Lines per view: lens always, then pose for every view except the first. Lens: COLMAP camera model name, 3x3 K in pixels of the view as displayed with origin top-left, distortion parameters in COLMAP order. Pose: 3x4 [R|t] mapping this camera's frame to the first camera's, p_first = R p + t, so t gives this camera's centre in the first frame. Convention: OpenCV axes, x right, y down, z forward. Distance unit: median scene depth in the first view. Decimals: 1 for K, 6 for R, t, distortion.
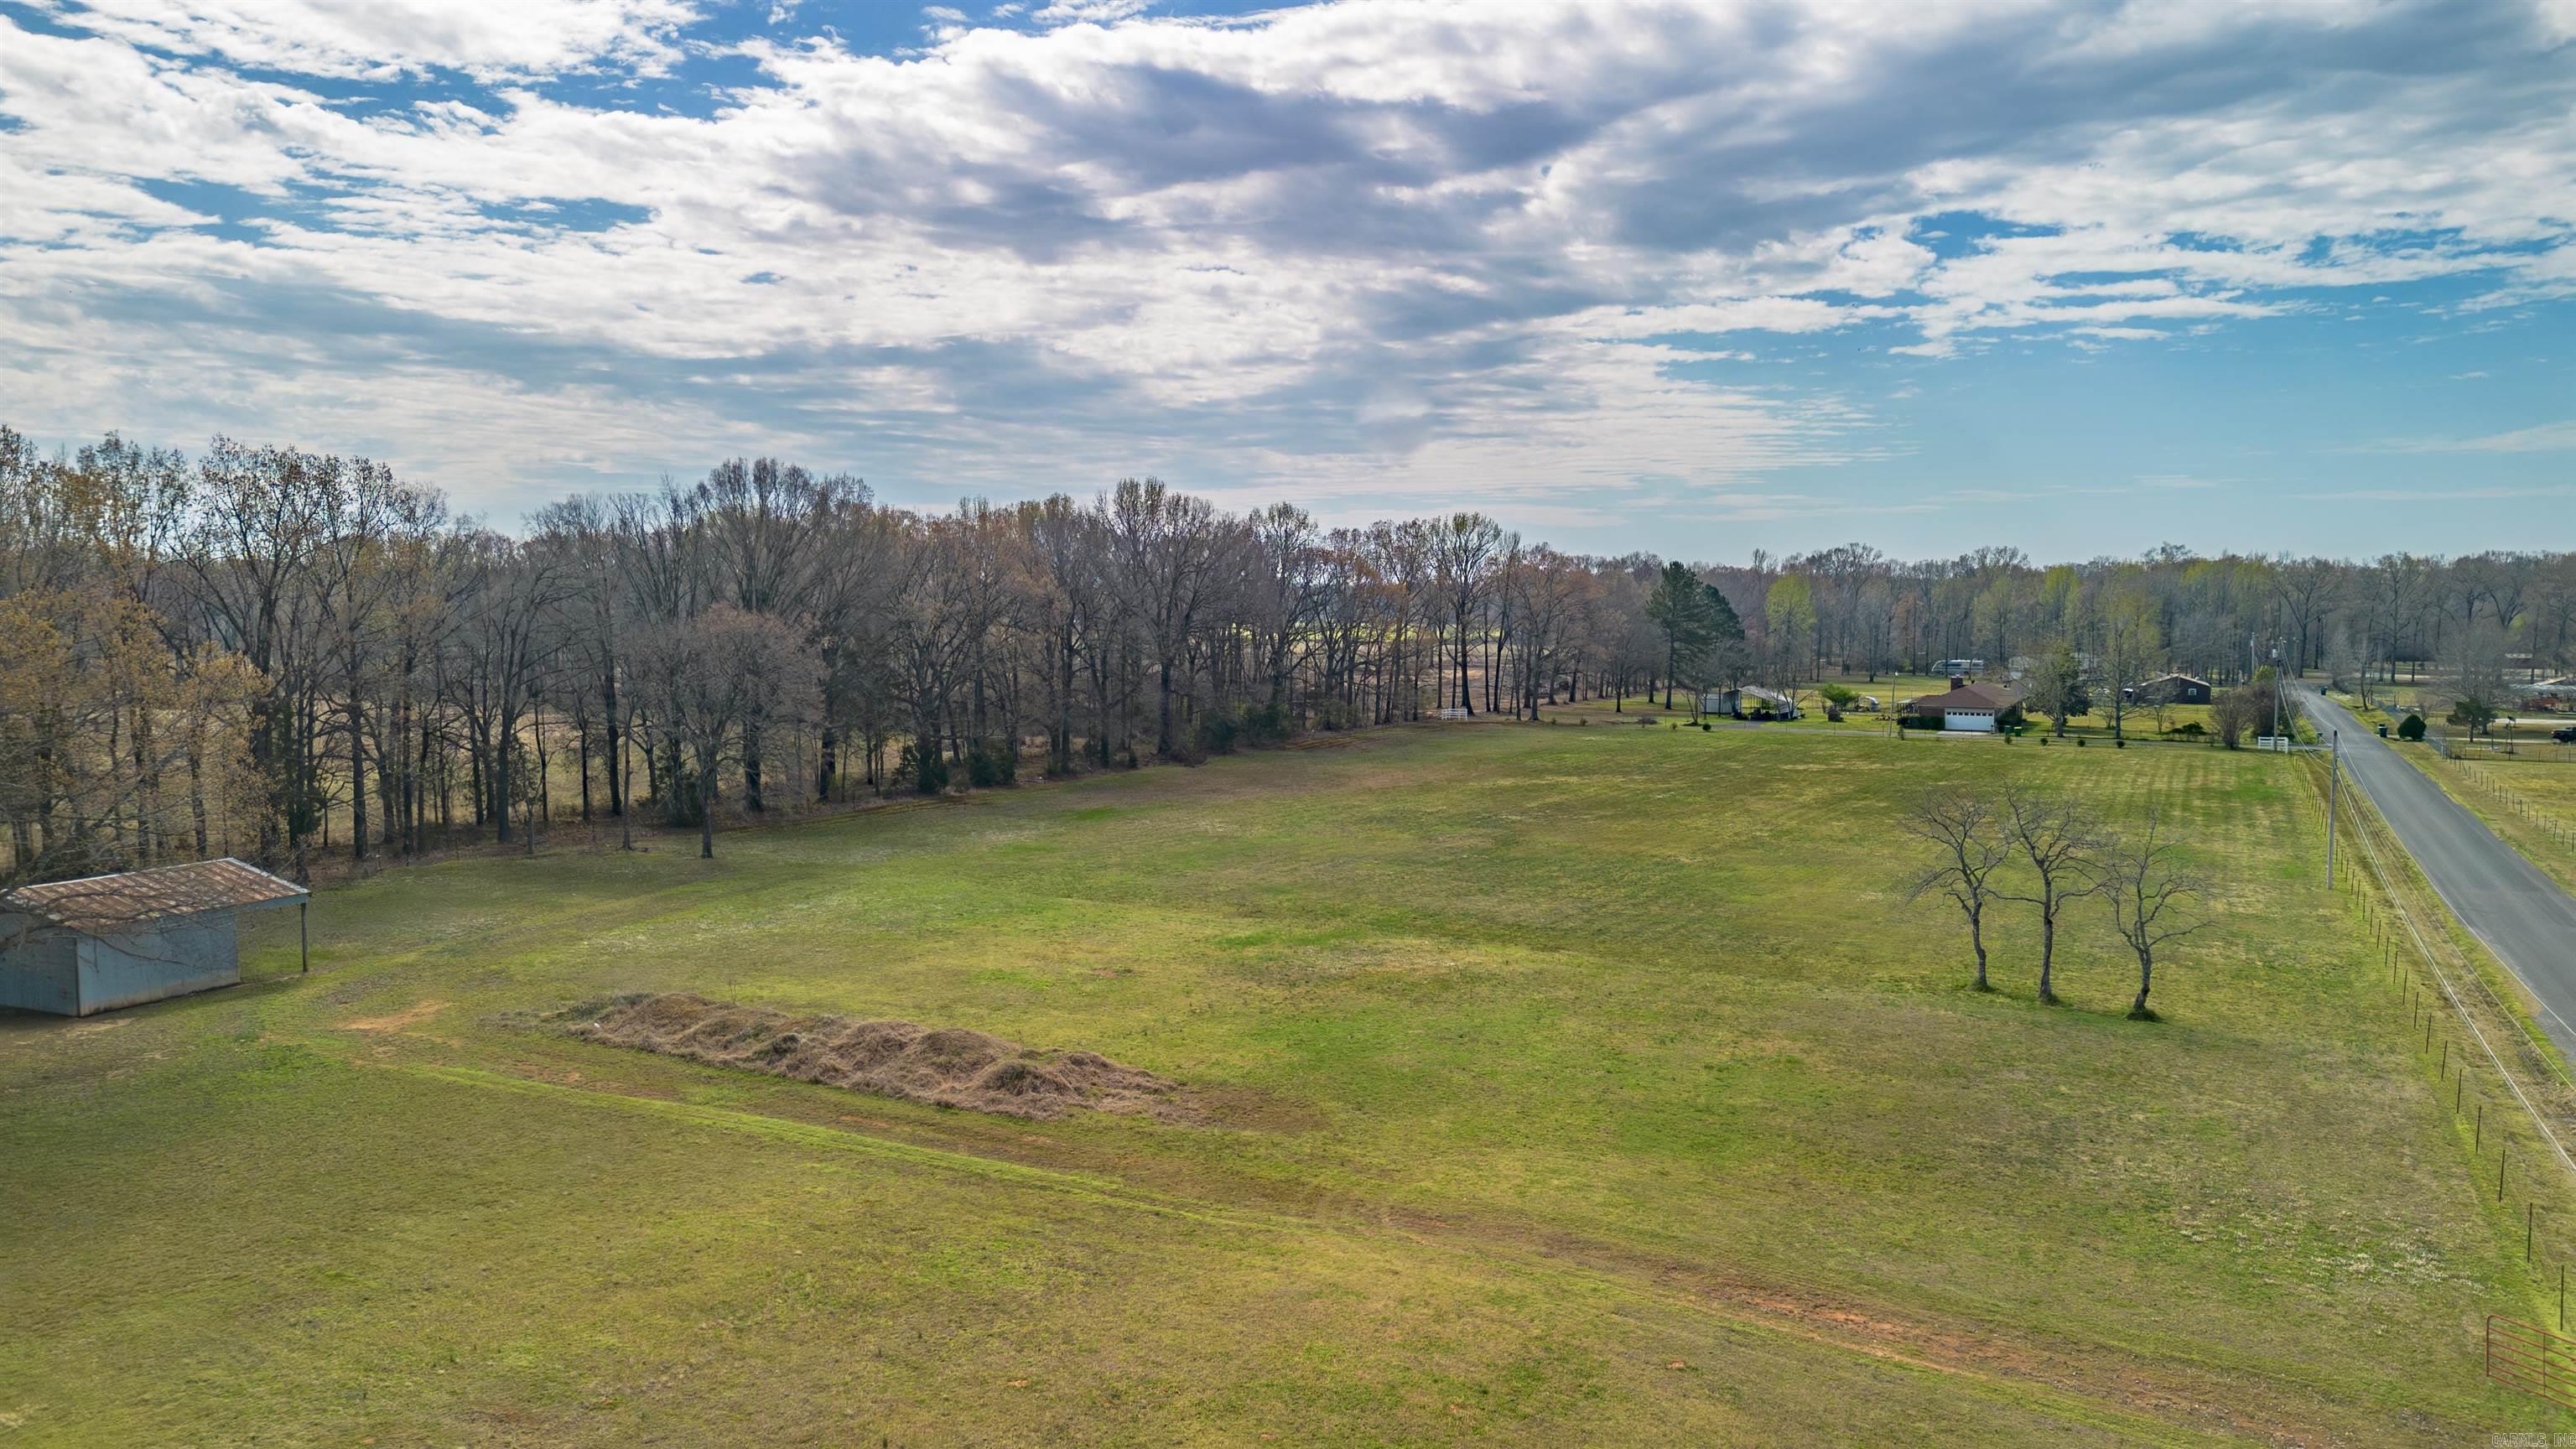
lens RADIAL K [[1806.0, 0, 1298.2], [0, 1806.0, 738.9], [0, 0, 1]] dist [0.078763, -0.081393]
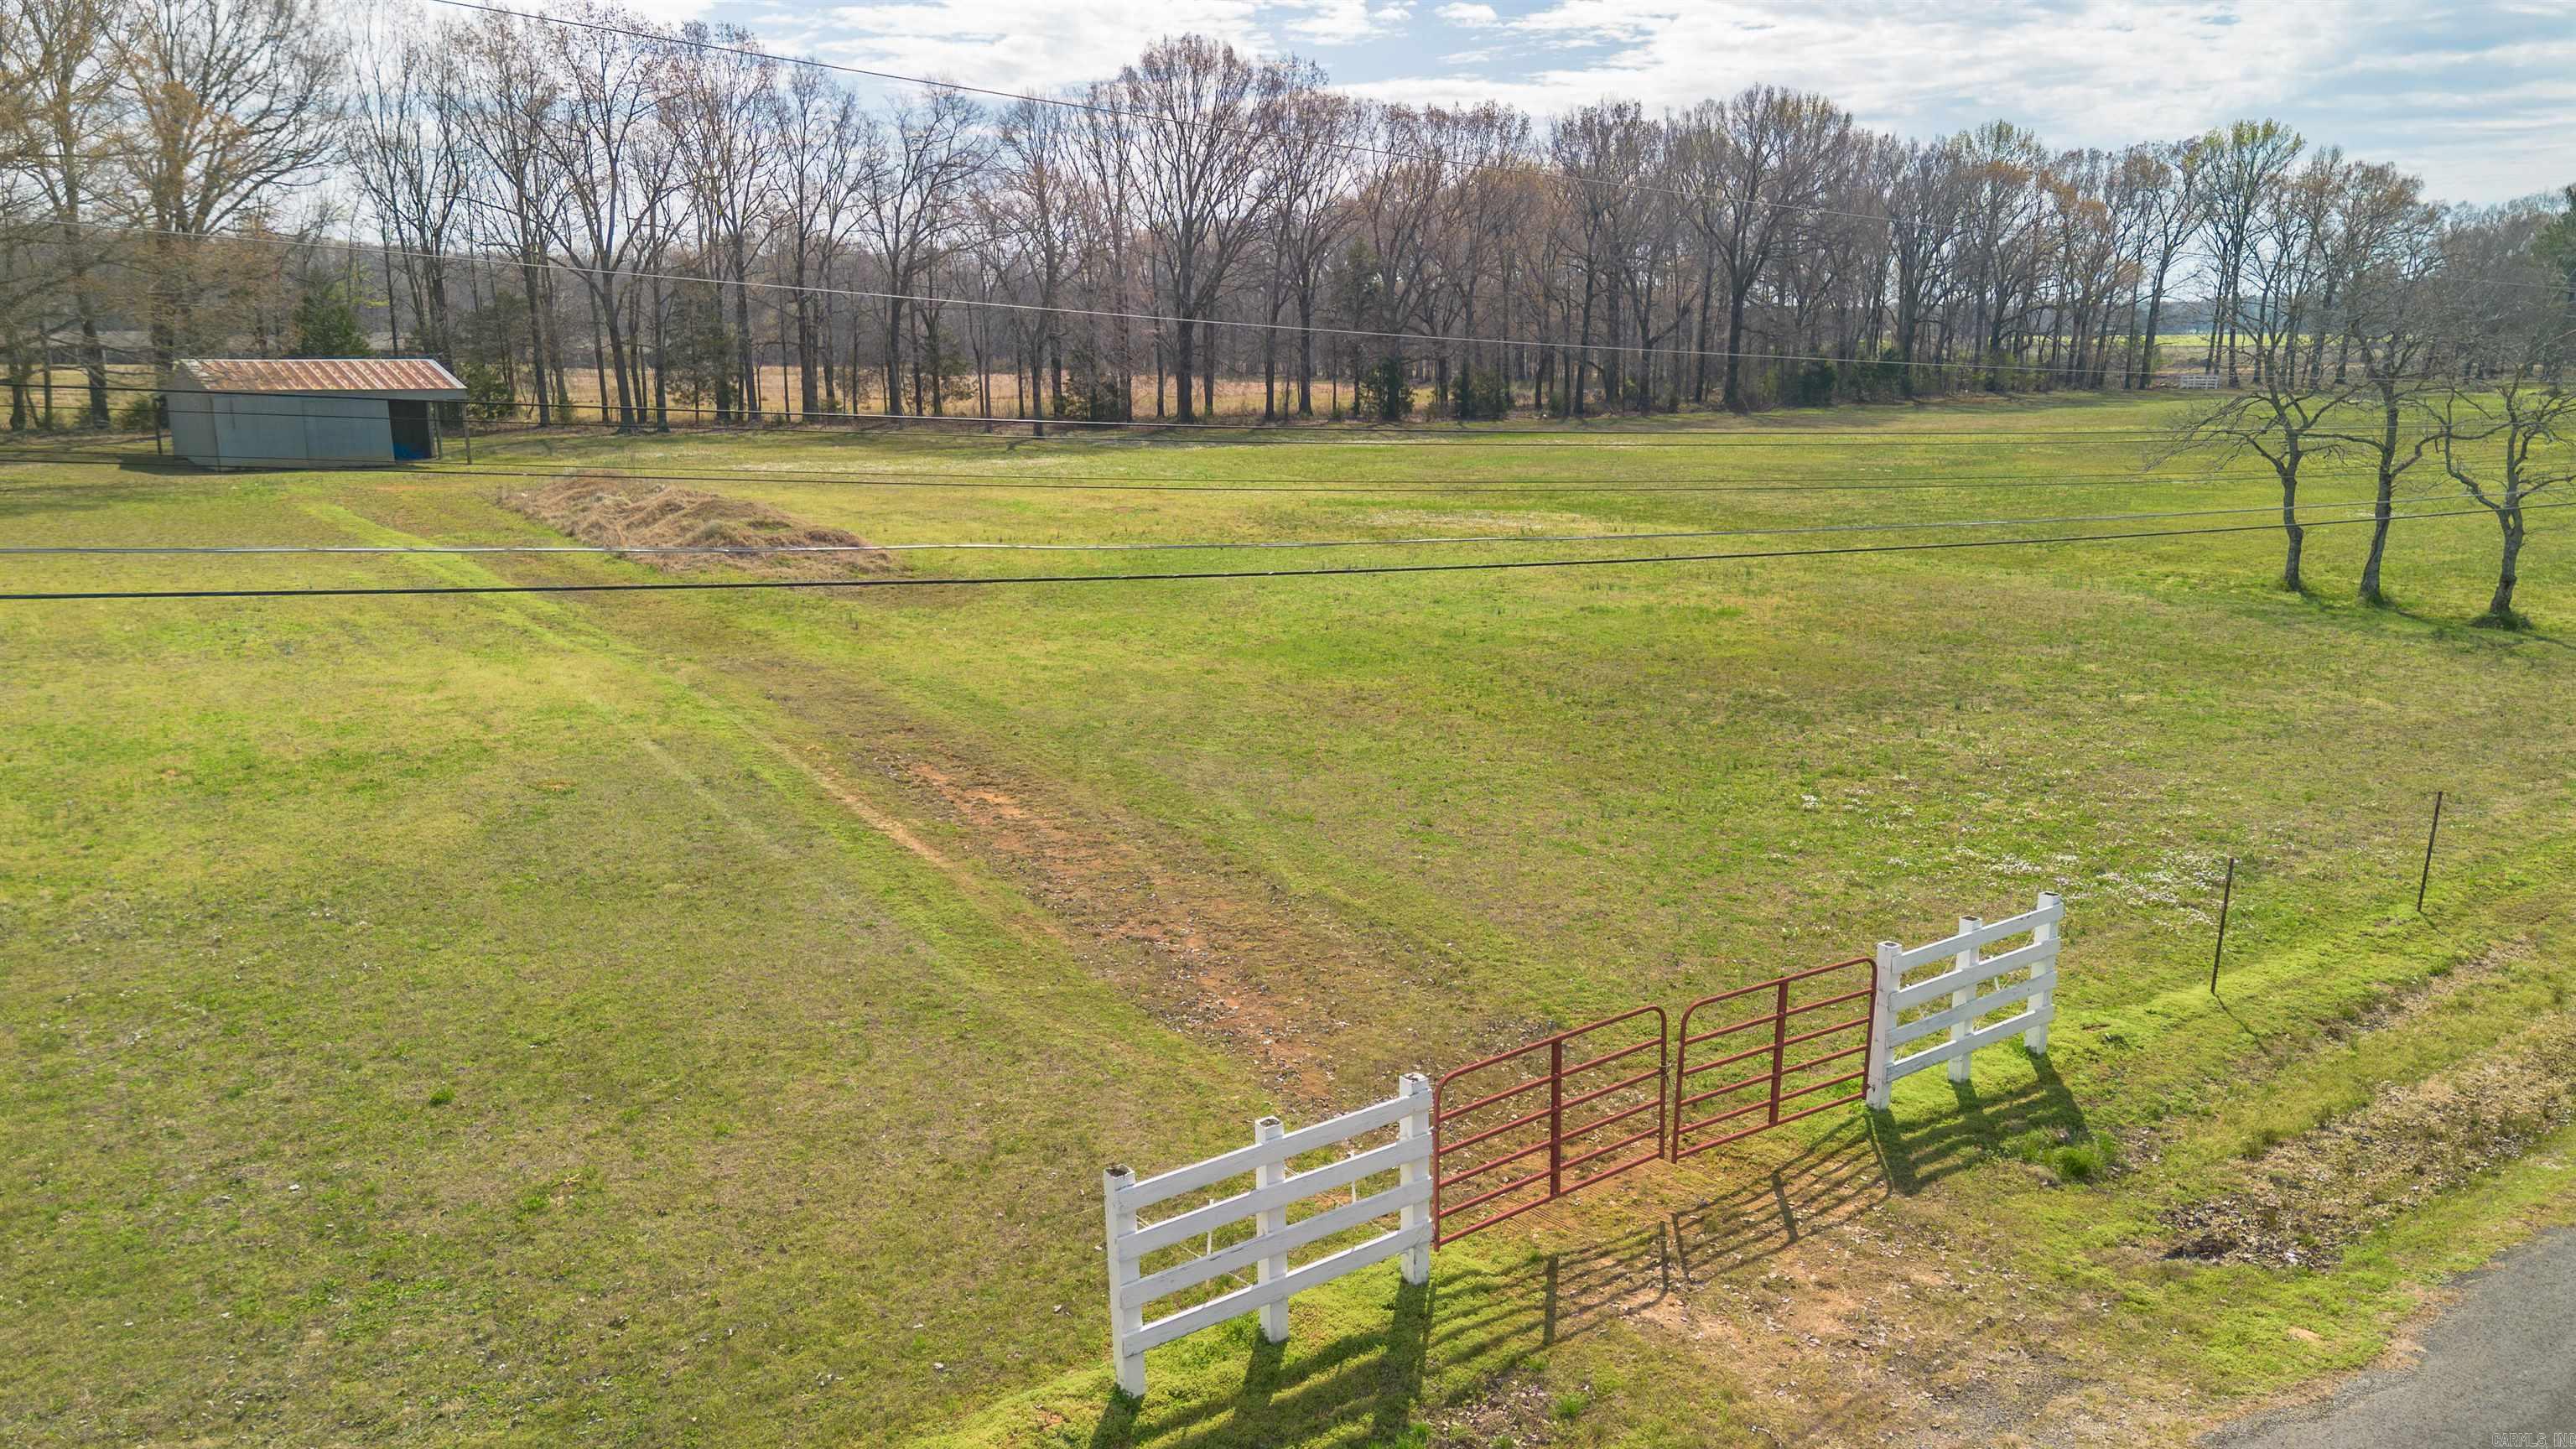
lens RADIAL K [[1799.8, 0, 1282.7], [0, 1799.8, 746.4], [0, 0, 1]] dist [0.065447, -0.069419]
pose [[0.884529, 0.103866, -0.454775, 0.473750], [-0.033052, 0.986401, 0.161000, 0.132150], [0.465313, -0.127378, 0.875933, 0.335442]]
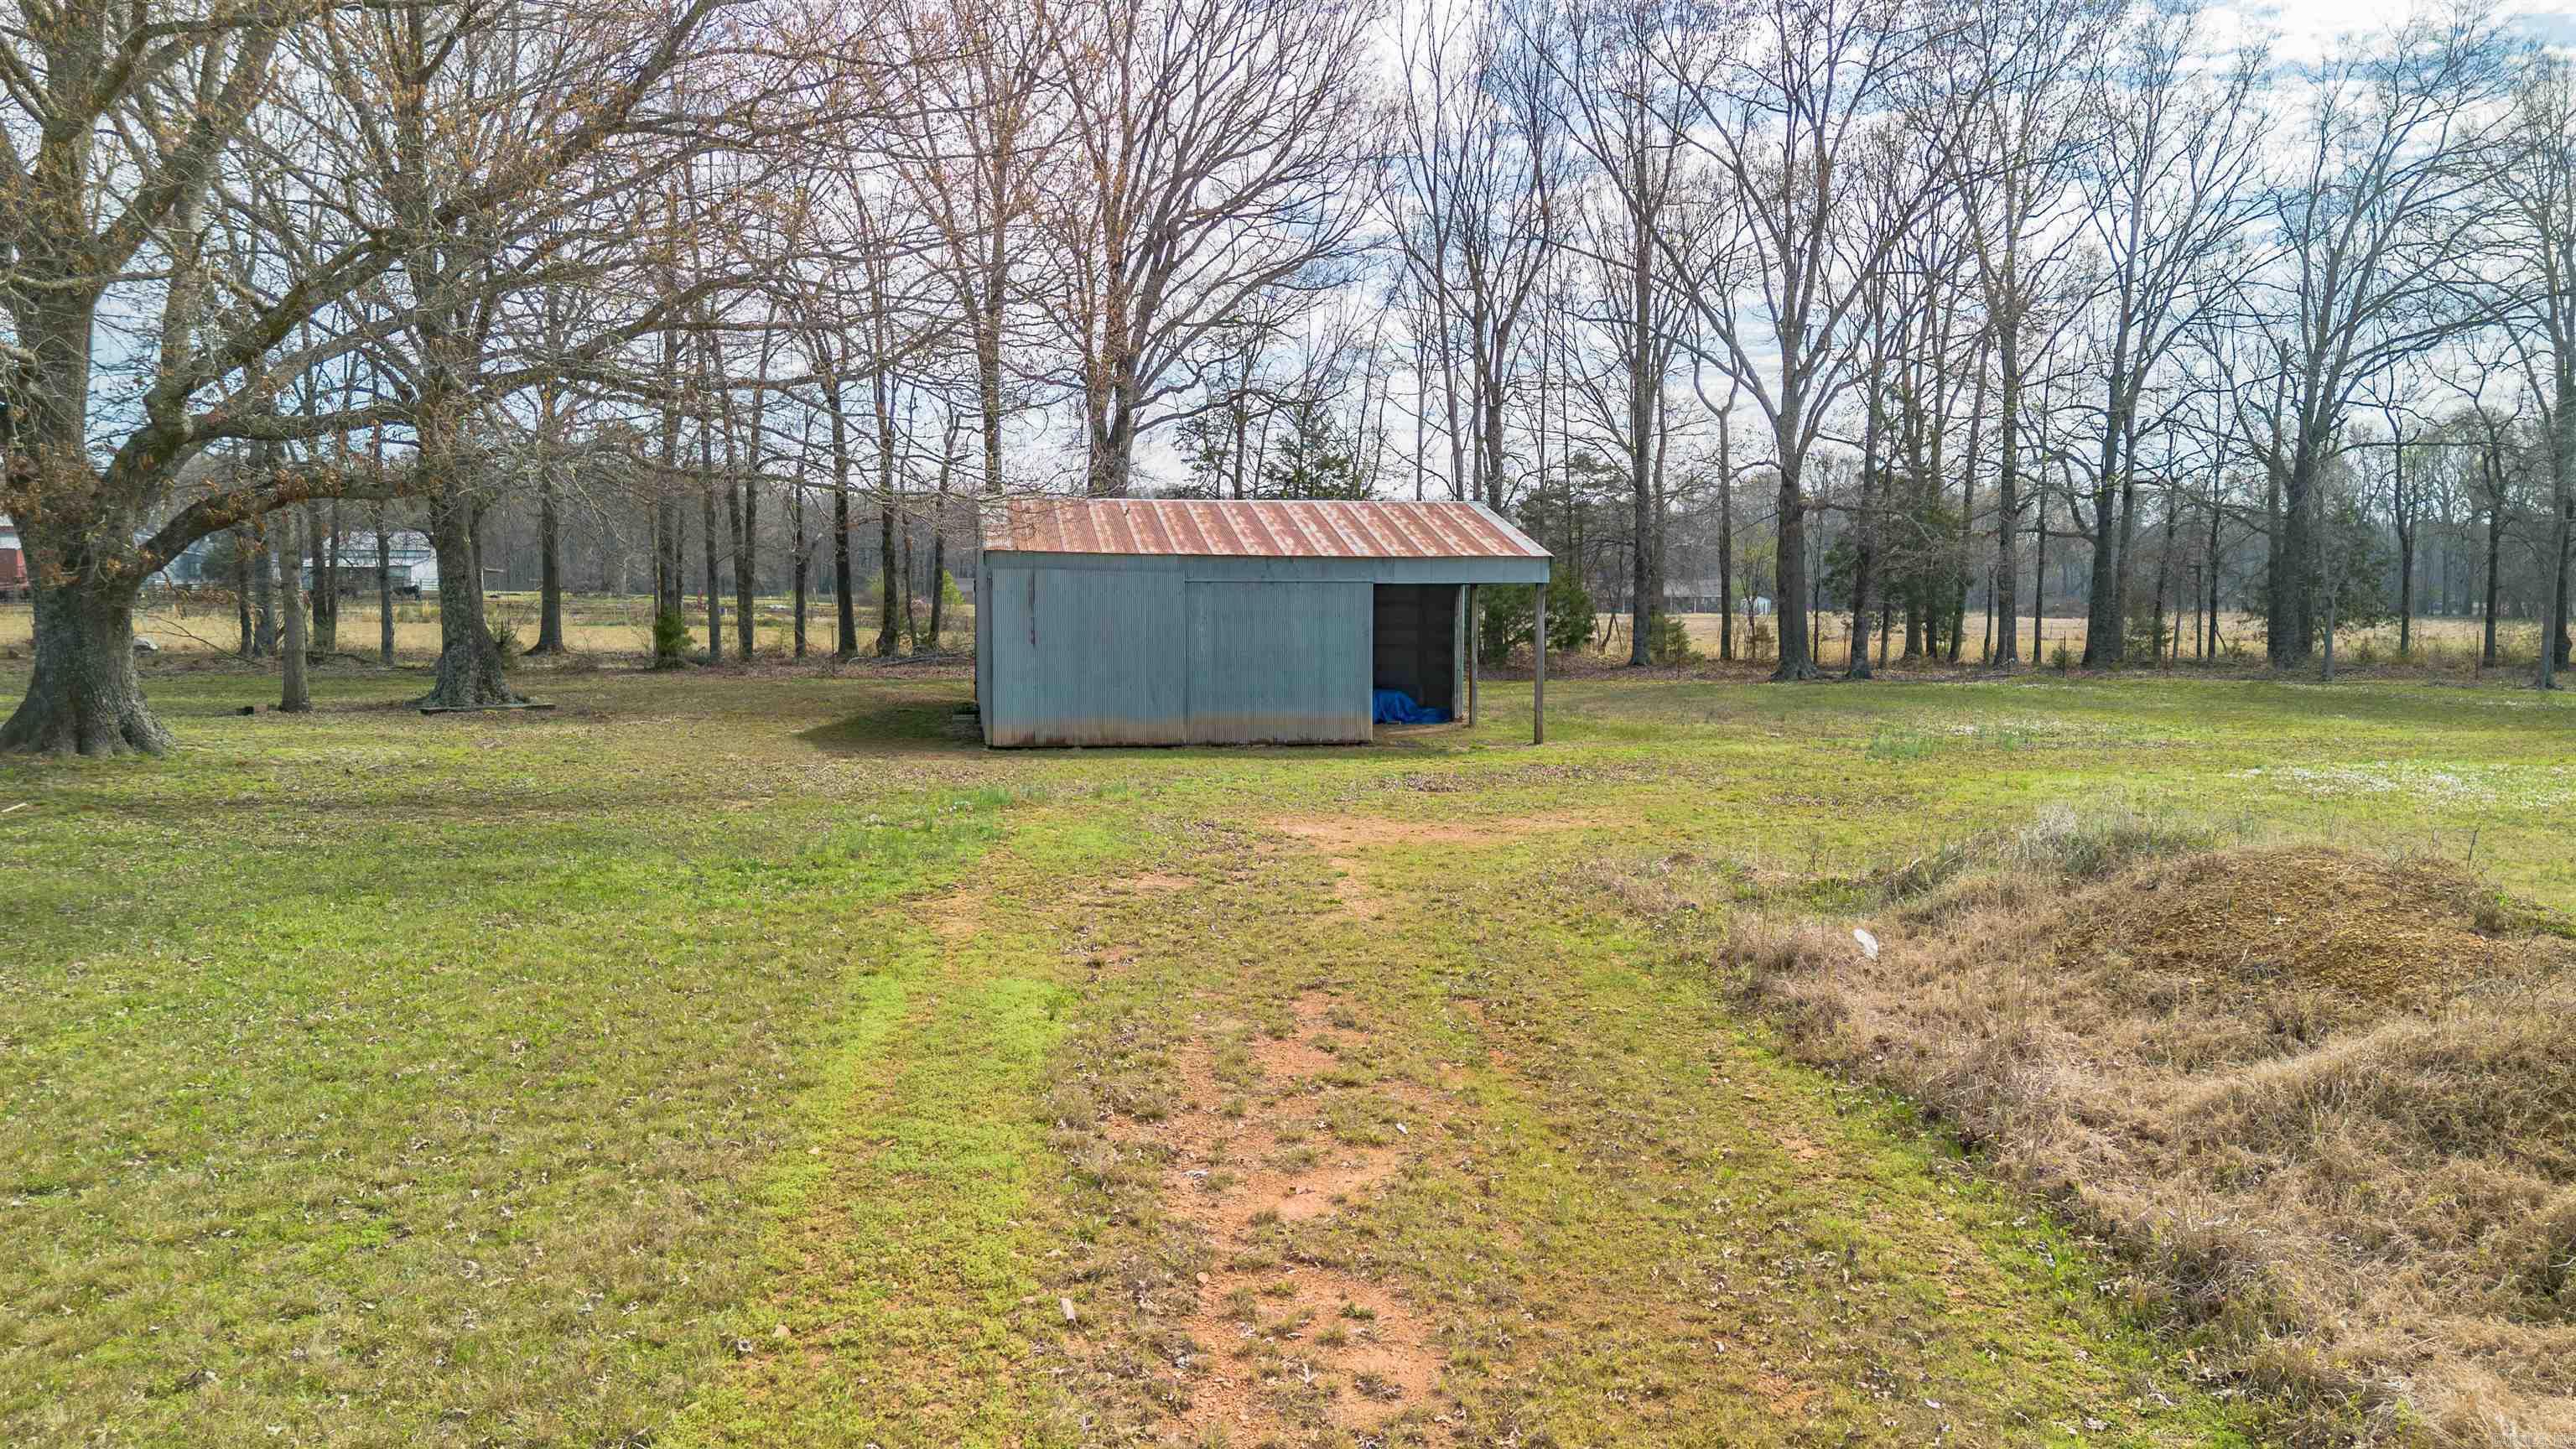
lens RADIAL K [[1714.8, 0, 1287.2], [0, 1714.8, 724.0], [0, 0, 1]] dist [0.067912, -0.065220]
pose [[0.531000, 0.063701, -0.844974, -0.265779], [-0.063863, 0.997343, 0.035054, 0.144242], [0.844962, 0.035349, 0.533658, 0.899233]]
